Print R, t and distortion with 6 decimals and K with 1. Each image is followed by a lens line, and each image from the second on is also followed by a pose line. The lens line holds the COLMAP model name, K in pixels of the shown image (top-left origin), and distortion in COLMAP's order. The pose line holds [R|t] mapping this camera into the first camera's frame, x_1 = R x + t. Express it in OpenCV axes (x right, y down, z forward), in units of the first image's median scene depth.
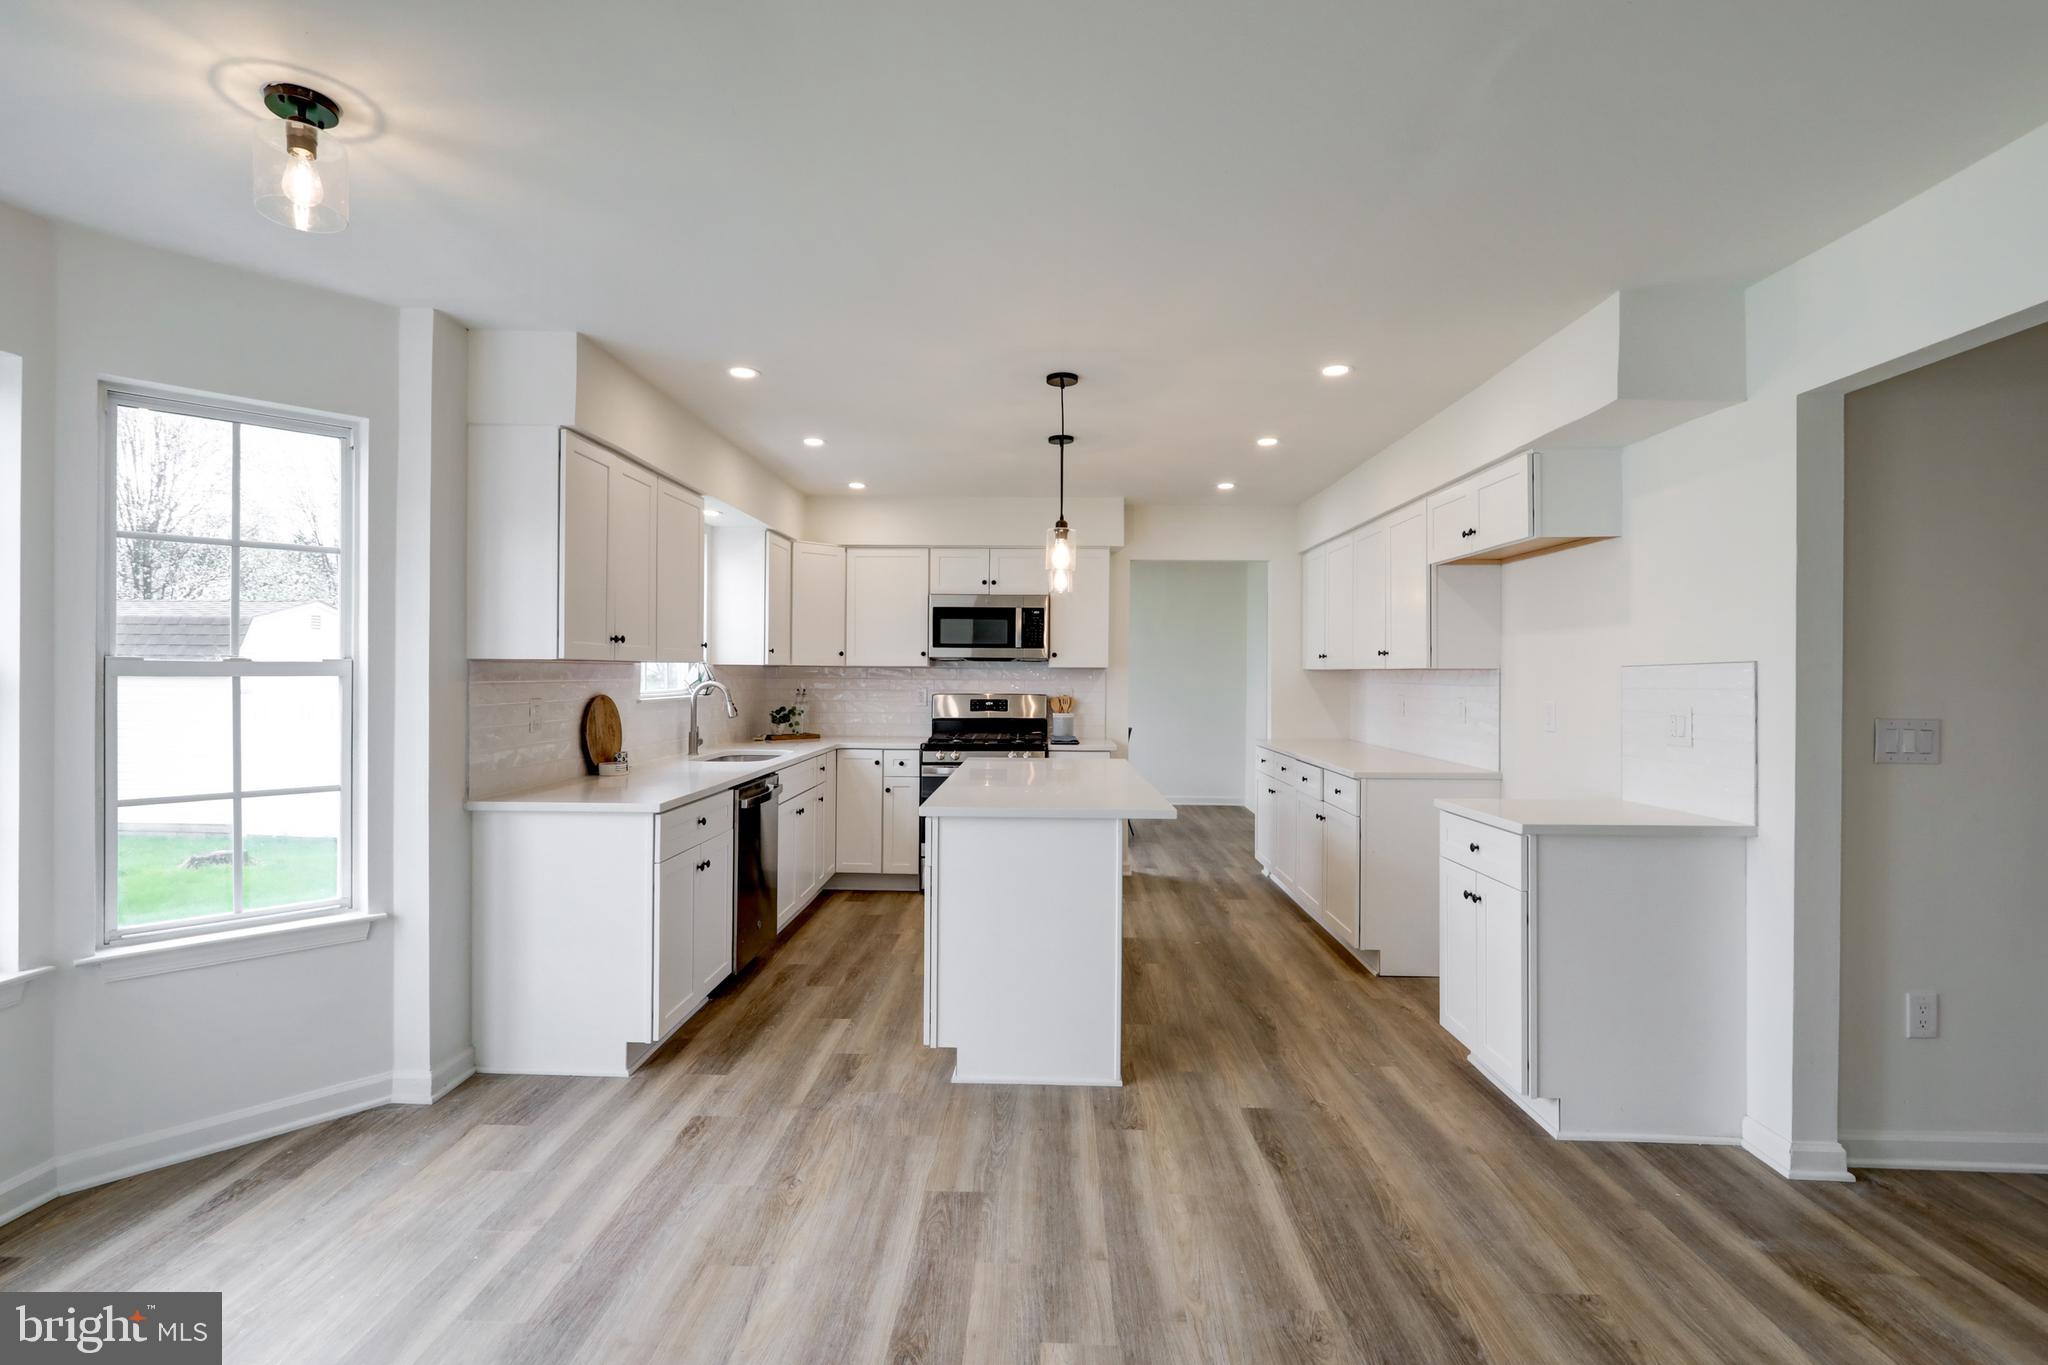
lens RADIAL K [[986.5, 0, 1012.4], [0, 986.5, 675.9], [0, 0, 1]] dist [-0.001534, 0.000322]
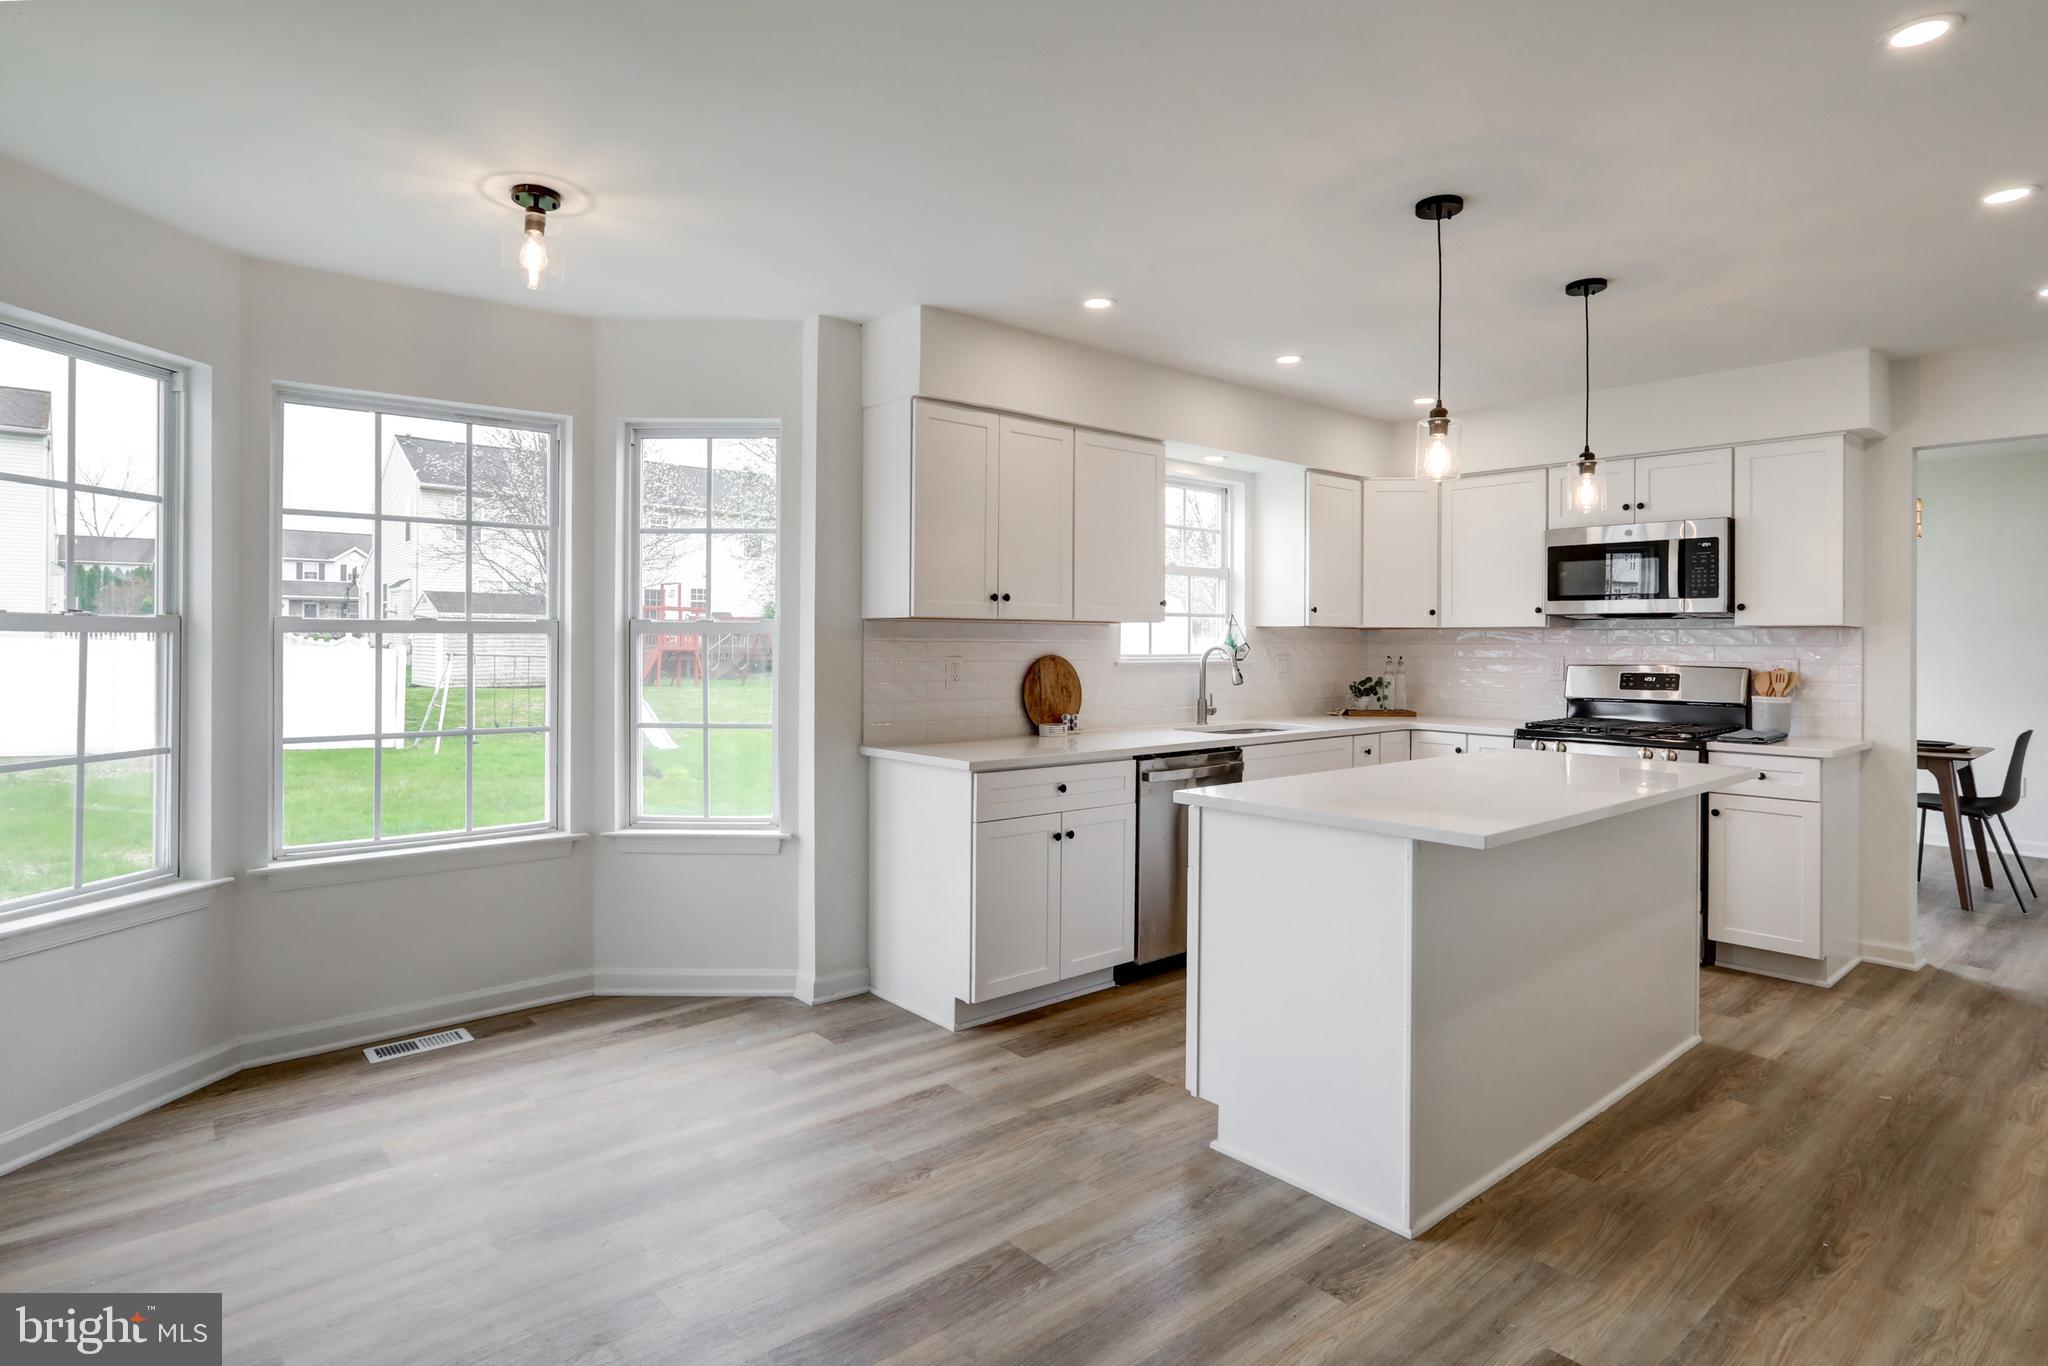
lens RADIAL K [[1074.5, 0, 1006.9], [0, 1074.5, 638.2], [0, 0, 1]] dist [-0.012622, 0.005068]
pose [[0.674503, -0.003909, -0.738261, 0.317773], [-0.004113, 0.999951, -0.009052, 0.010573], [0.738260, 0.009143, 0.674454, 0.207687]]
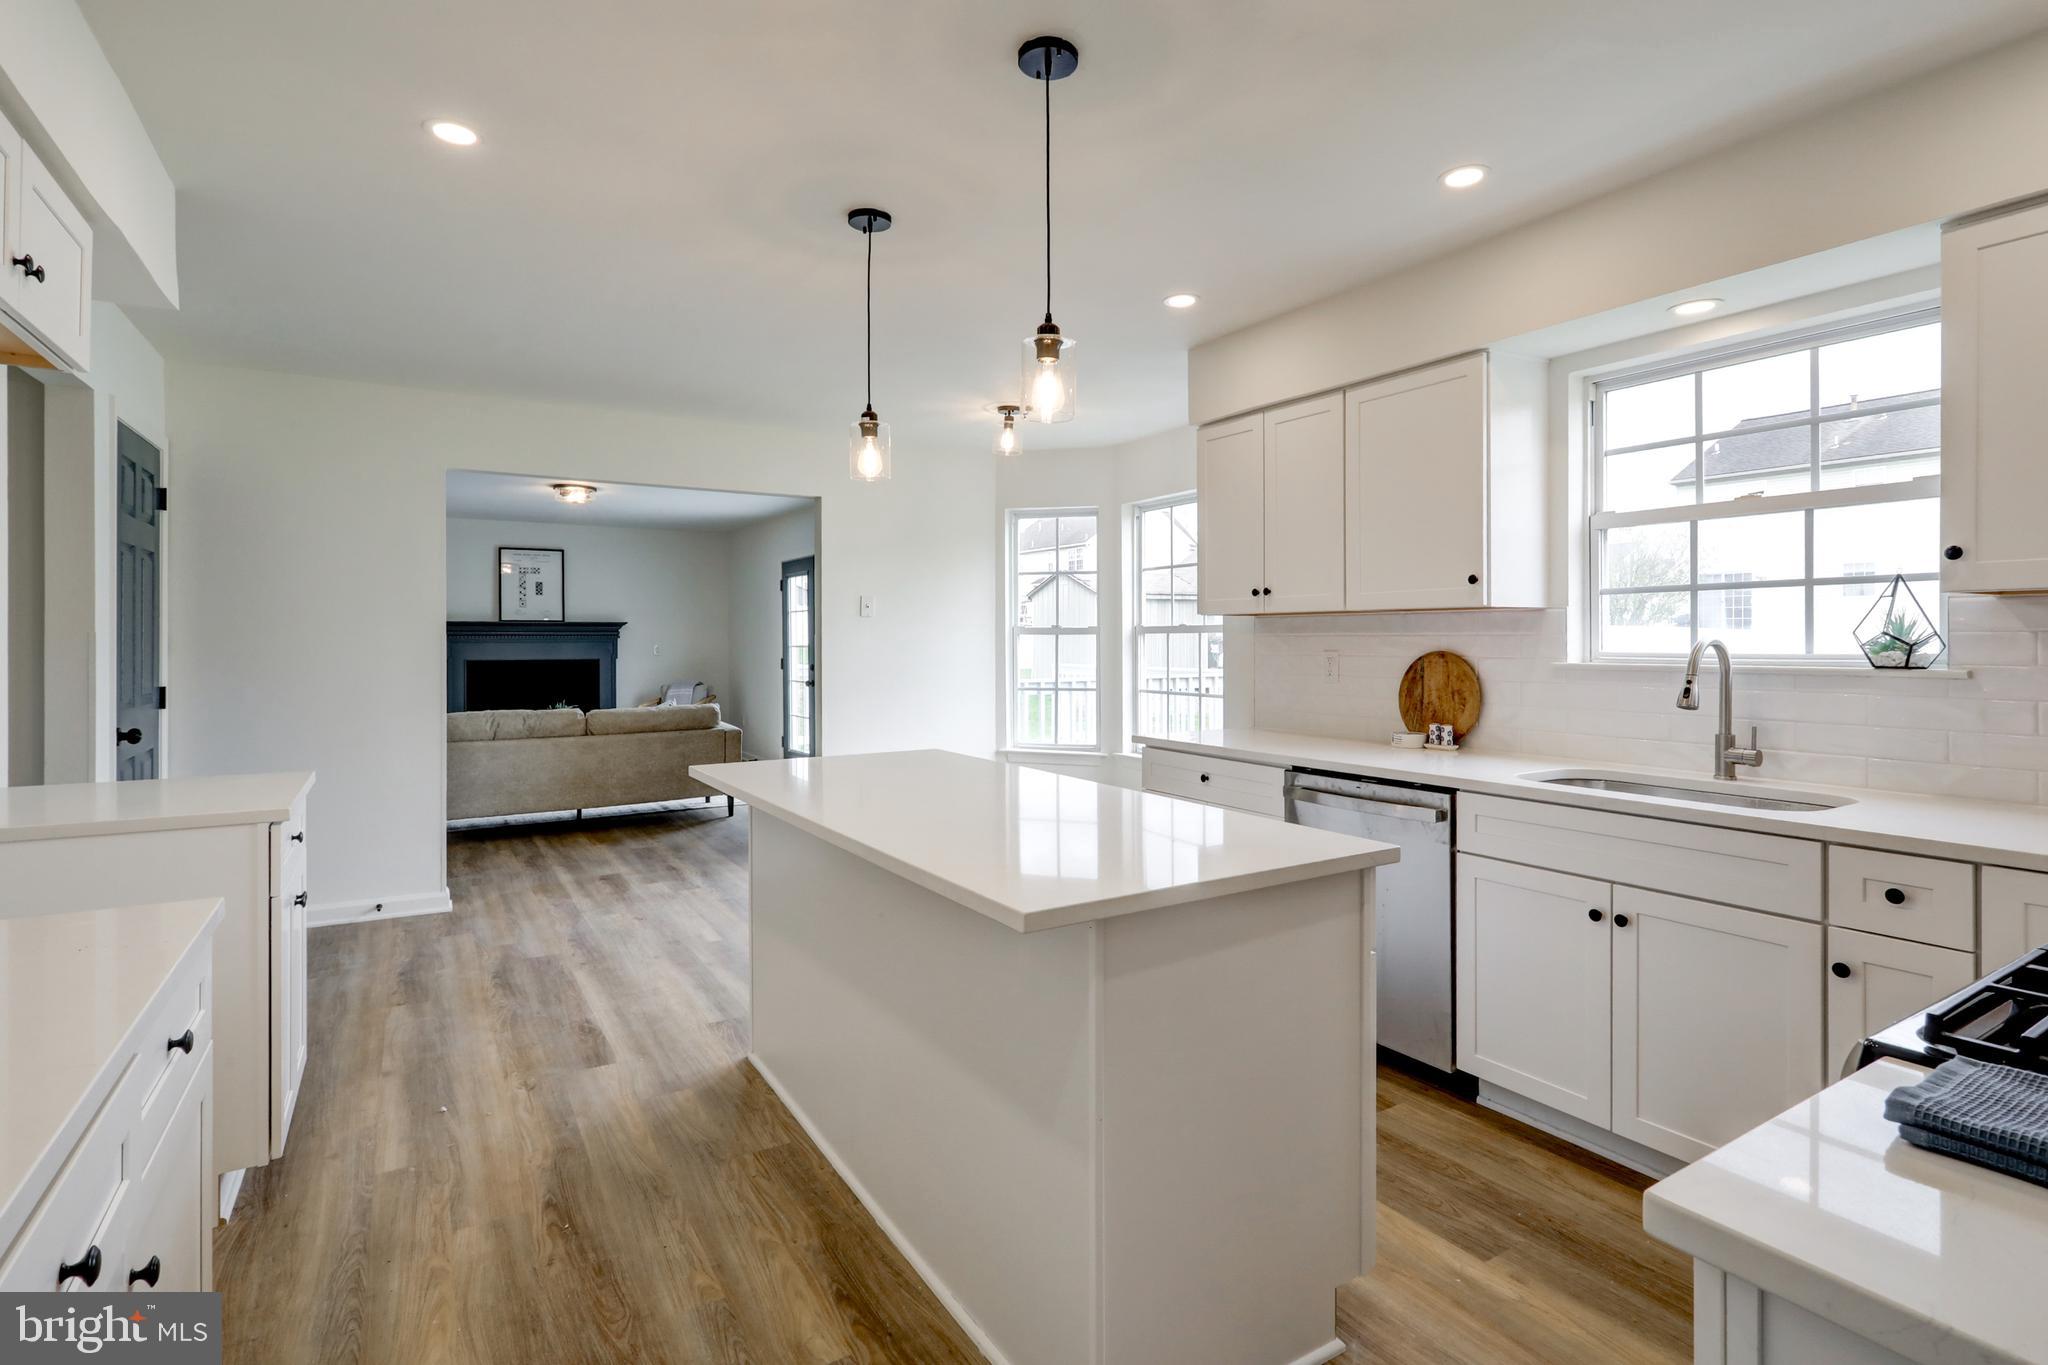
lens RADIAL K [[1002.9, 0, 1039.6], [0, 1002.9, 643.4], [0, 0, 1]] dist [0.001747, 0.000294]
pose [[-0.826367, -0.000475, -0.563132, 0.289745], [-0.003800, 0.999982, 0.004734, 0.008783], [0.563120, 0.006052, -0.826353, 1.338572]]
